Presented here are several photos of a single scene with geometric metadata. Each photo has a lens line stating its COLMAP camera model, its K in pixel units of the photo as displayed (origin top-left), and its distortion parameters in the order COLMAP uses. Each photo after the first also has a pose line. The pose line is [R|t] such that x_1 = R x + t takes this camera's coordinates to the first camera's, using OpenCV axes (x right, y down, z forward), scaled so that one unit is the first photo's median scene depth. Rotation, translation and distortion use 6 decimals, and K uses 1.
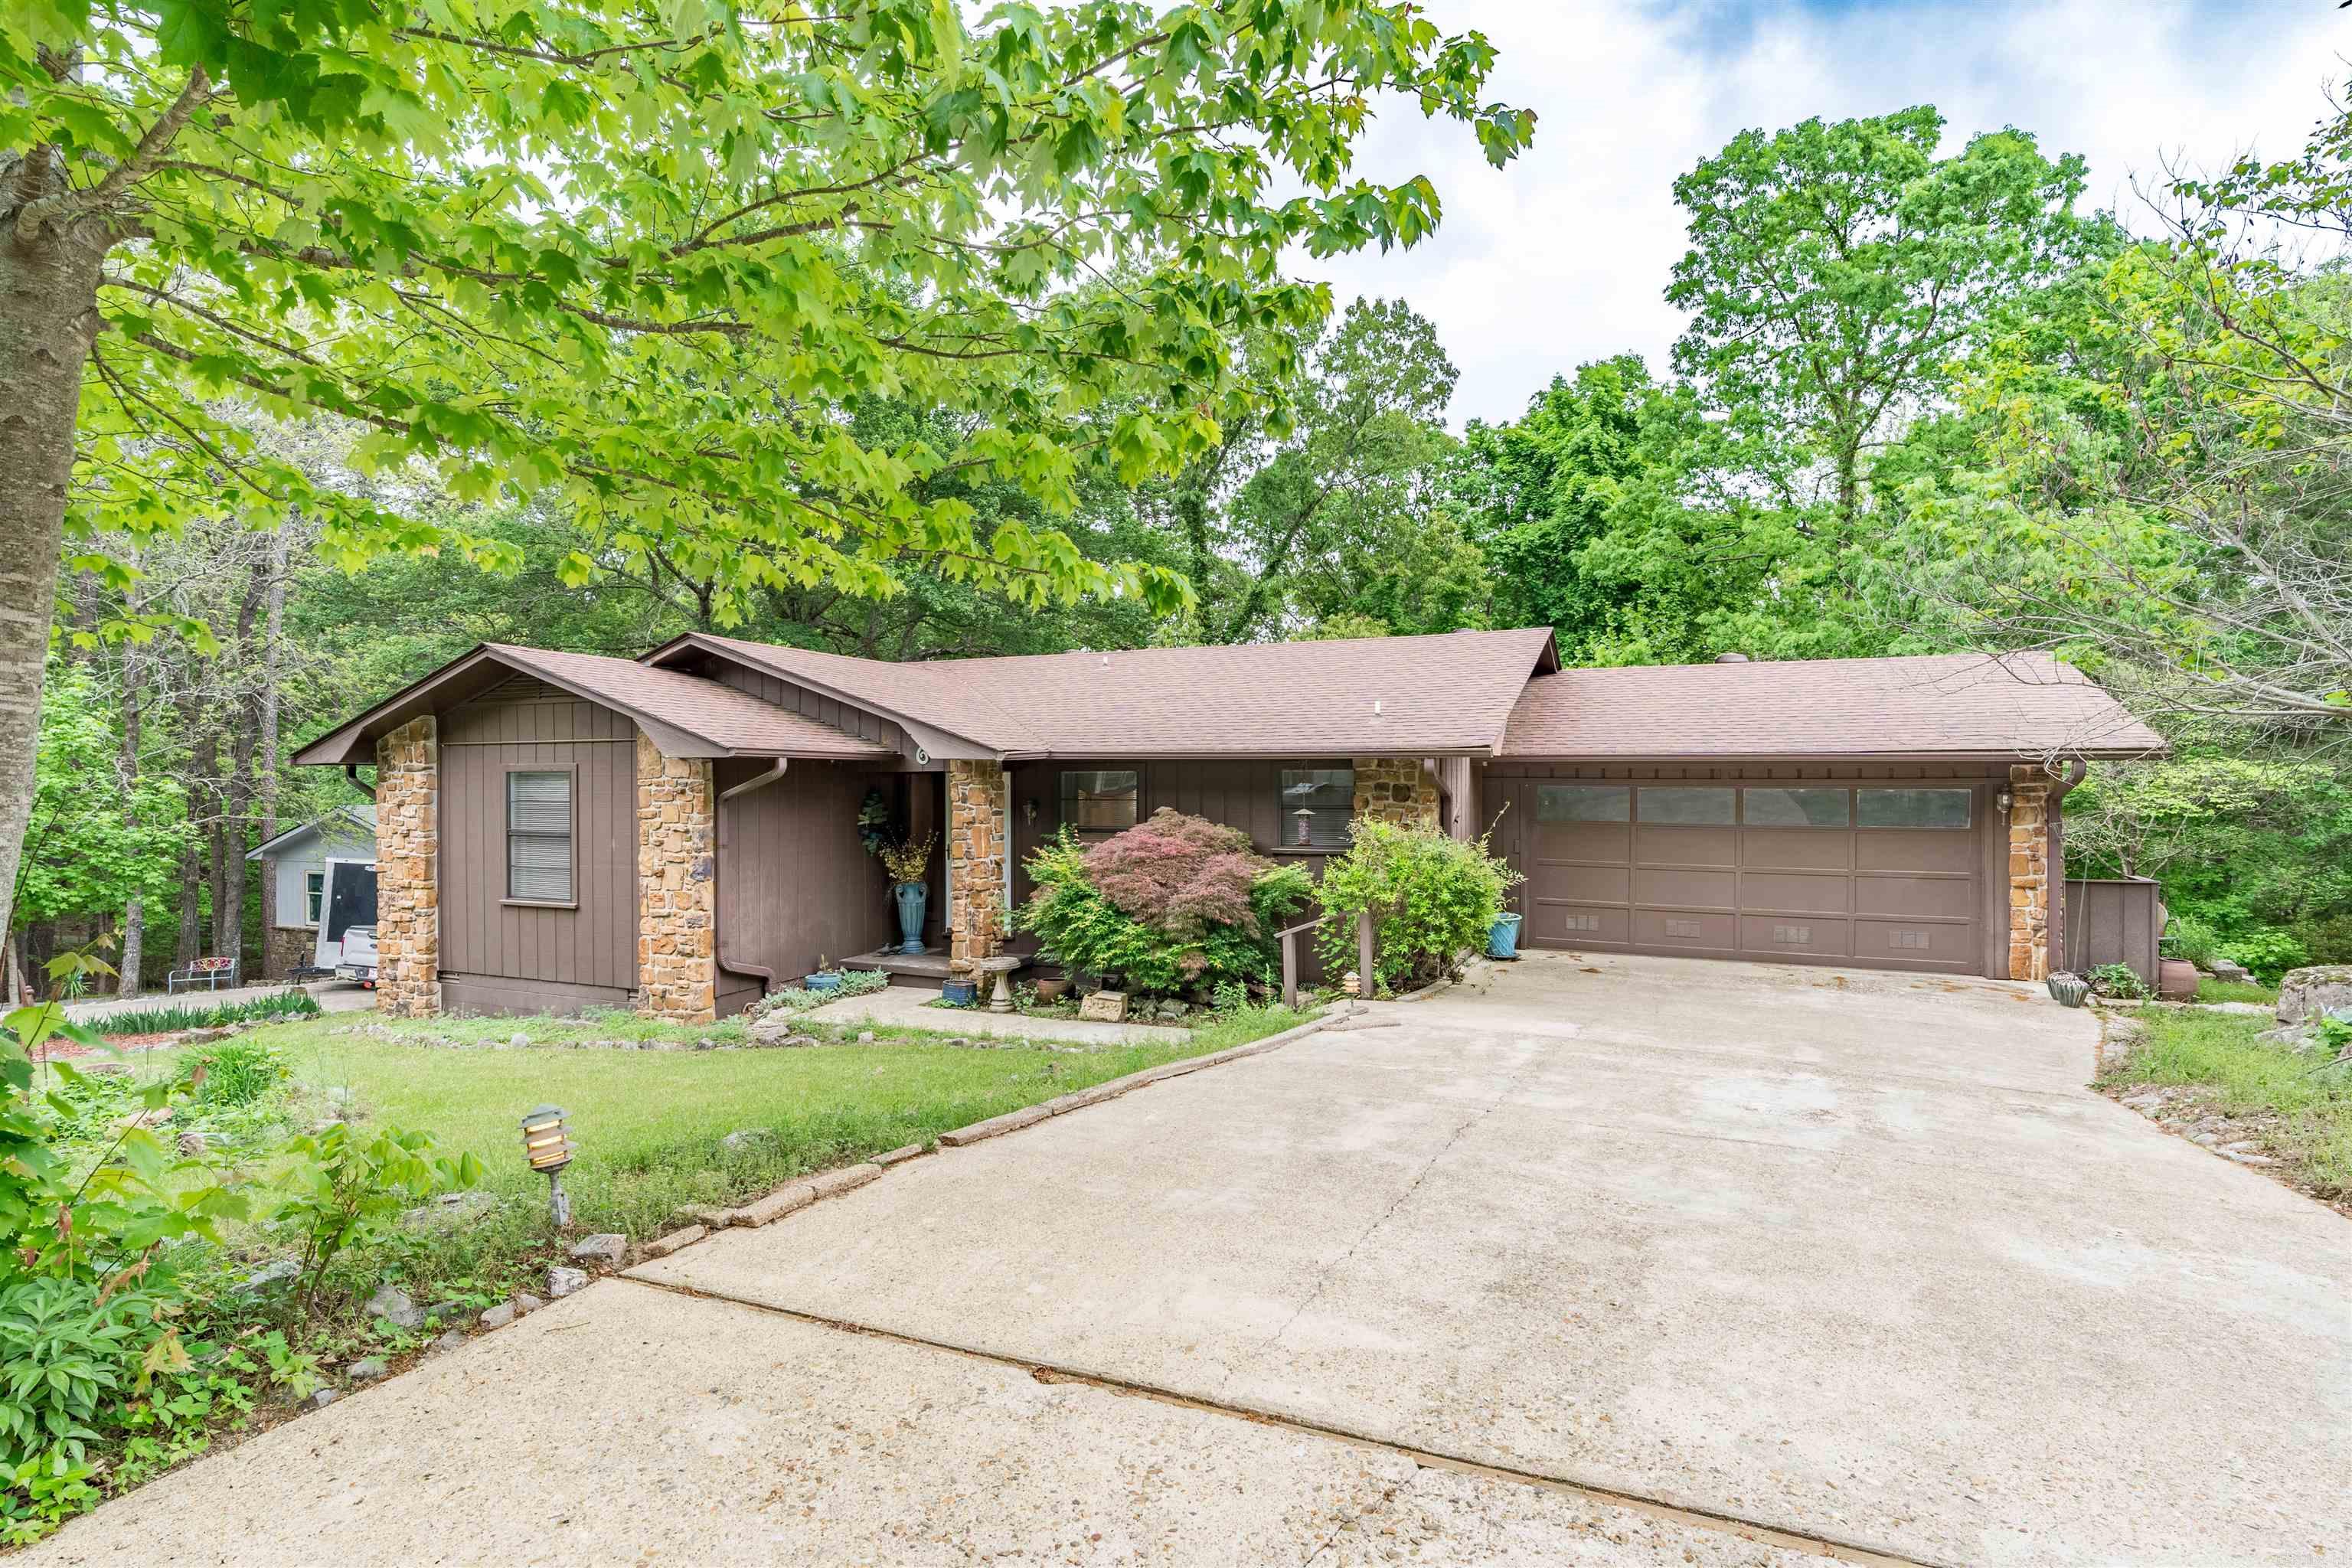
lens RADIAL K [[1172.5, 0, 1176.0], [0, 1172.5, 784.0], [0, 0, 1]] dist [0.001587, 0.000631]
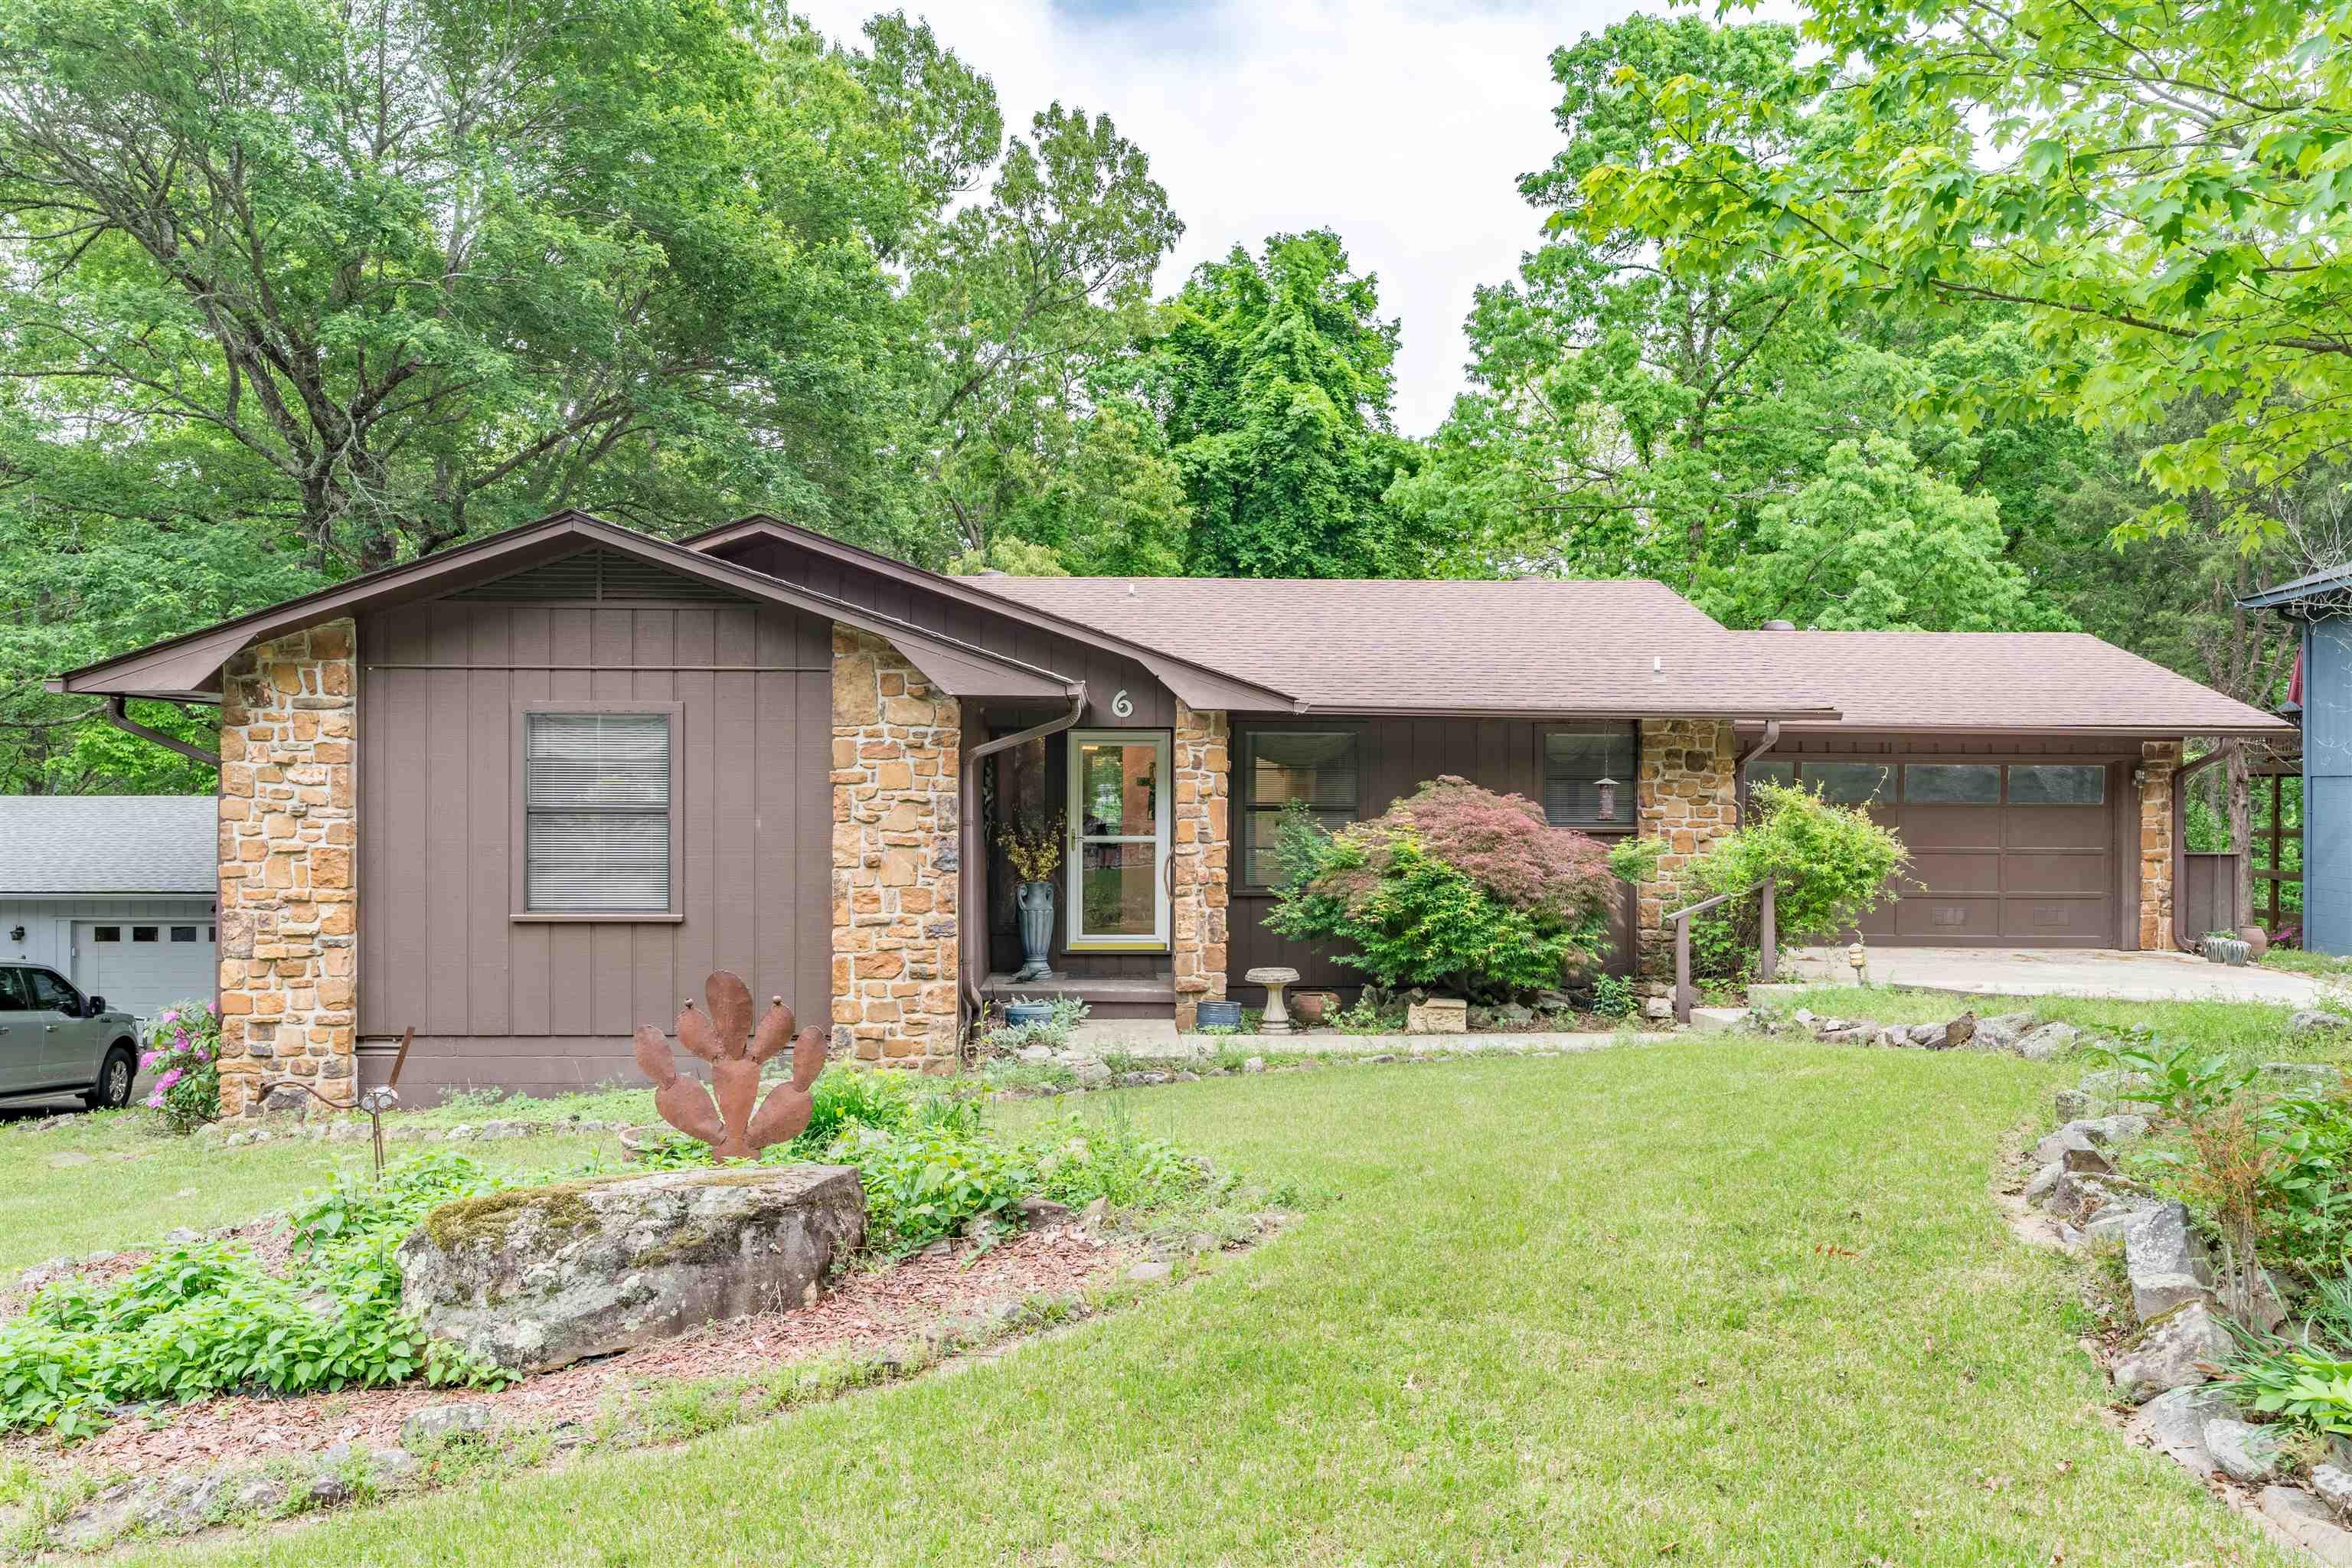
lens RADIAL K [[1739.7, 0, 1177.8], [0, 1739.7, 797.7], [0, 0, 1]] dist [0.007892, -0.000932]
pose [[0.898763, 0.003879, 0.438417, -0.683021], [-0.004828, 0.999988, 0.001049, 0.033587], [-0.438408, -0.003059, 0.898771, -0.003517]]
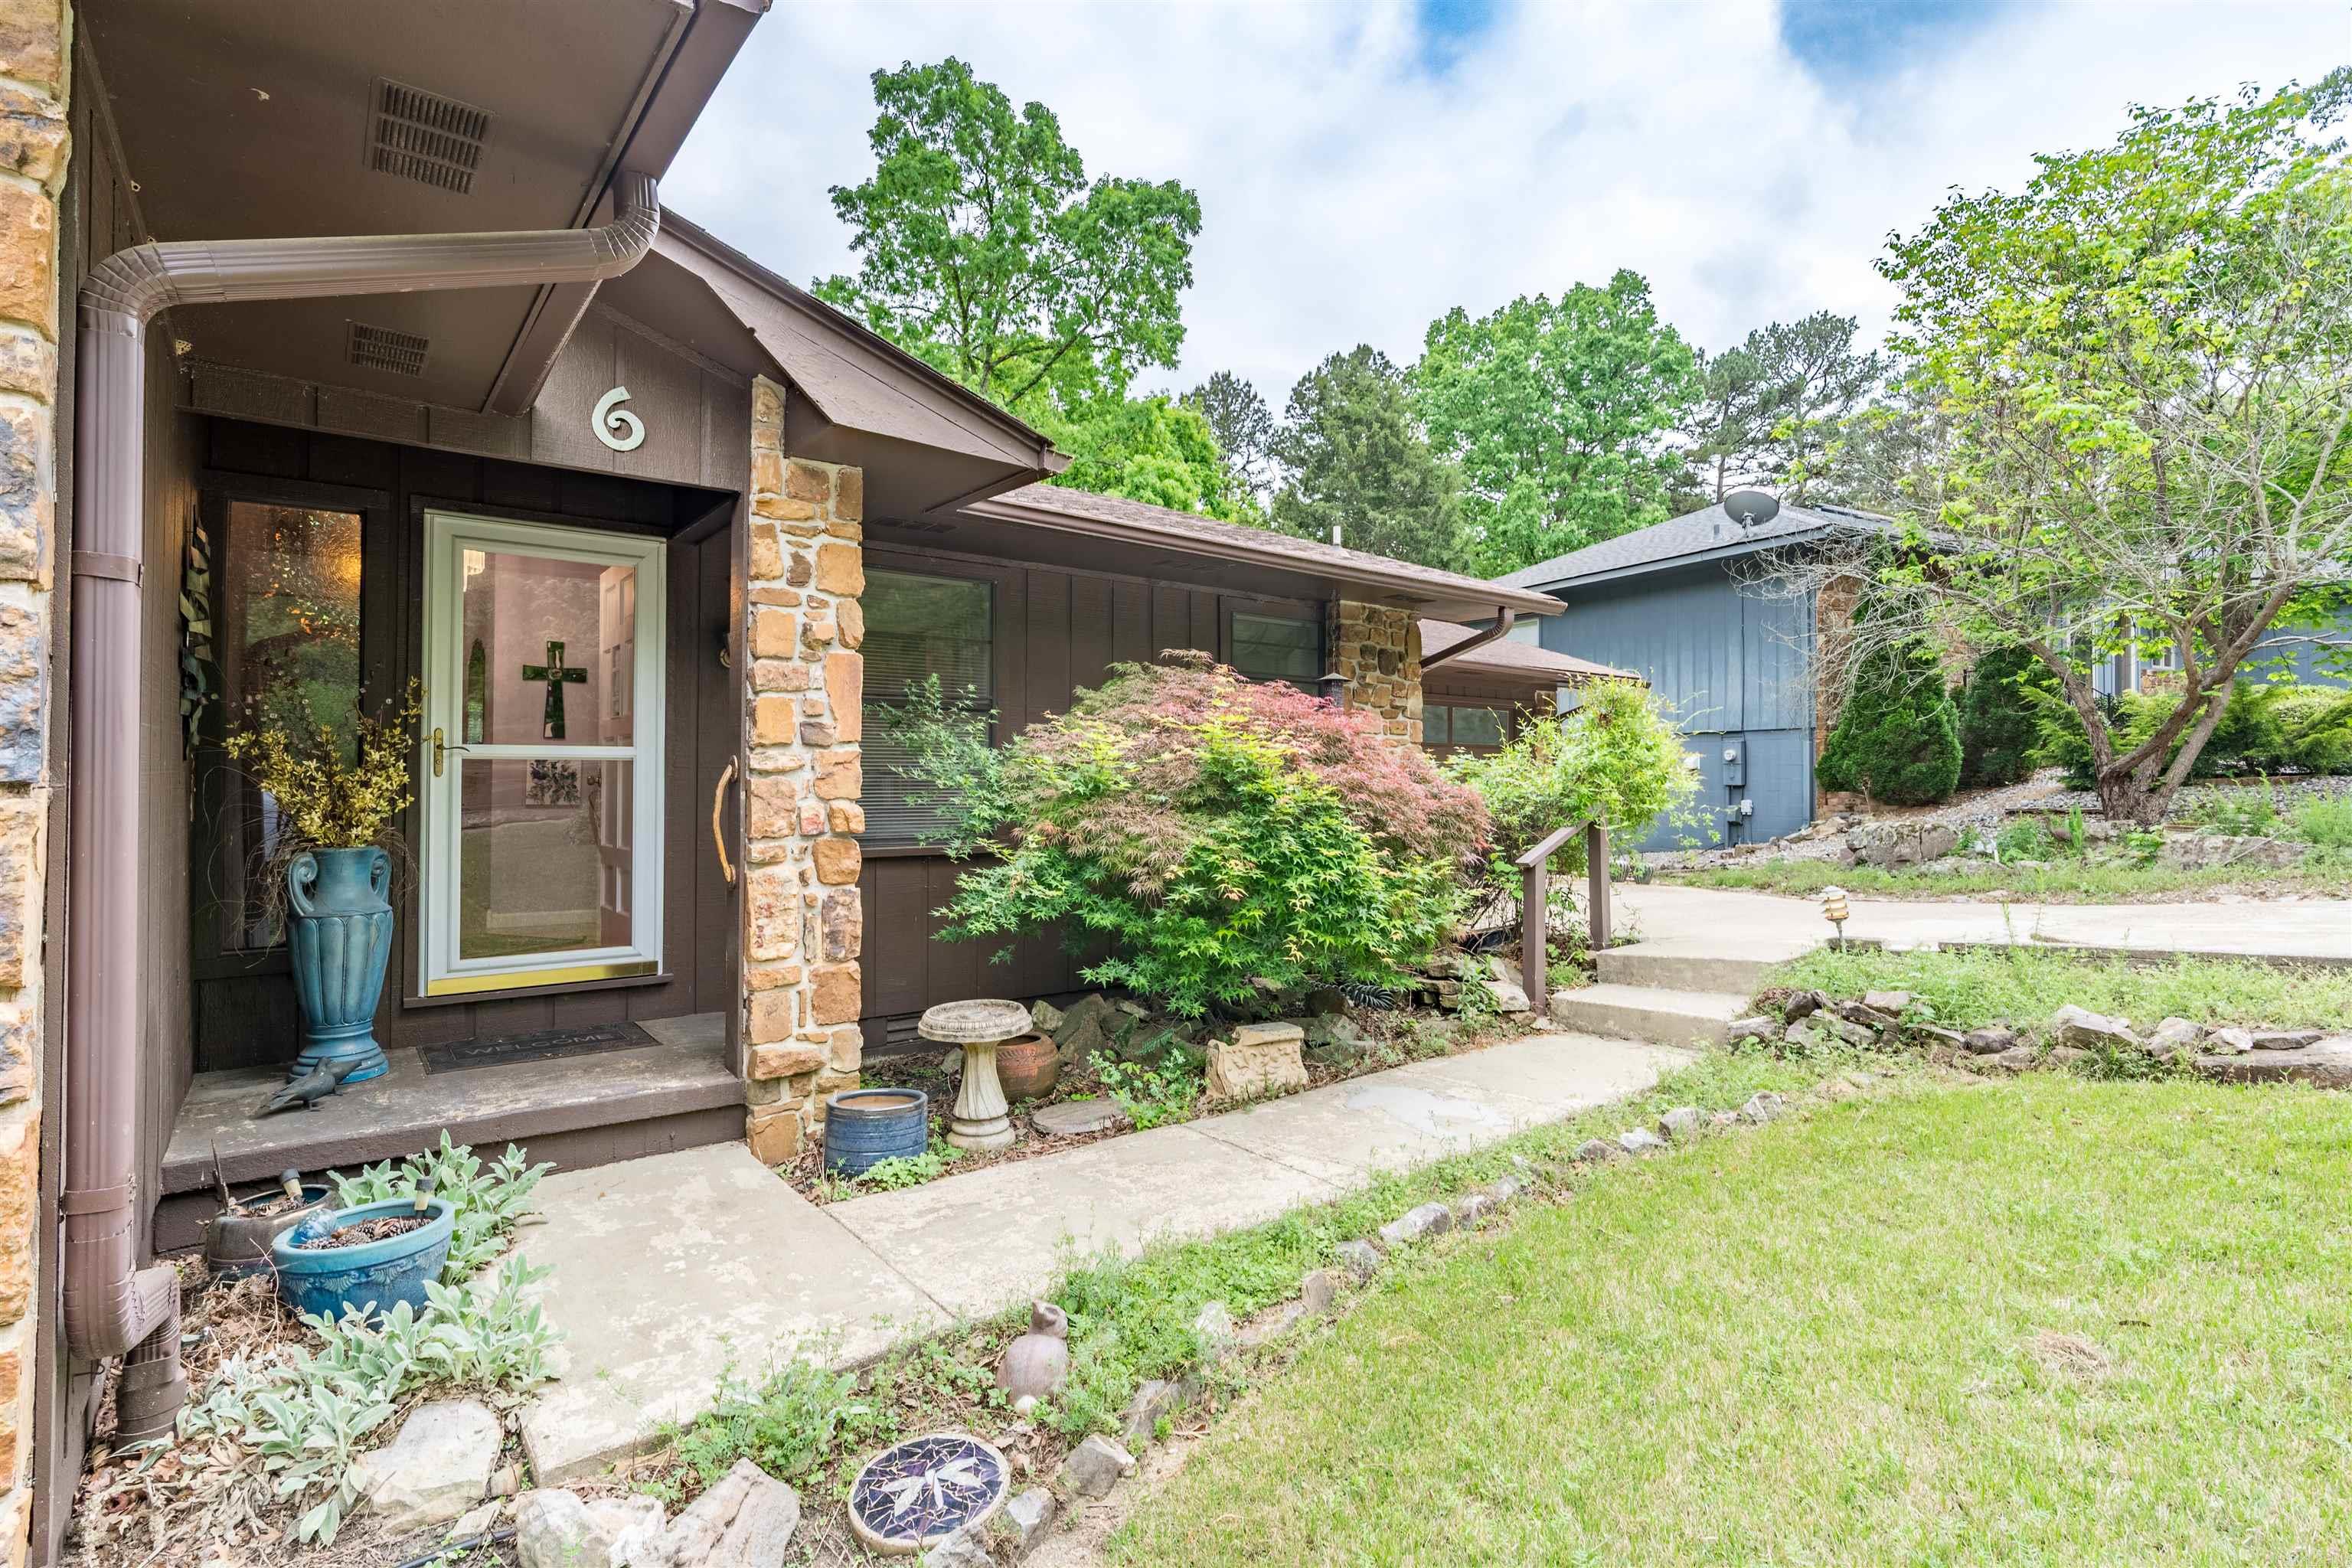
lens RADIAL K [[1131.9, 0, 1175.6], [0, 1131.9, 760.7], [0, 0, 1]] dist [-0.002801, -0.000065]
pose [[0.474156, 0.021445, 0.880180, -0.421229], [0.002512, 0.999666, -0.025710, 0.076946], [-0.880437, 0.014402, 0.473944, 0.742846]]
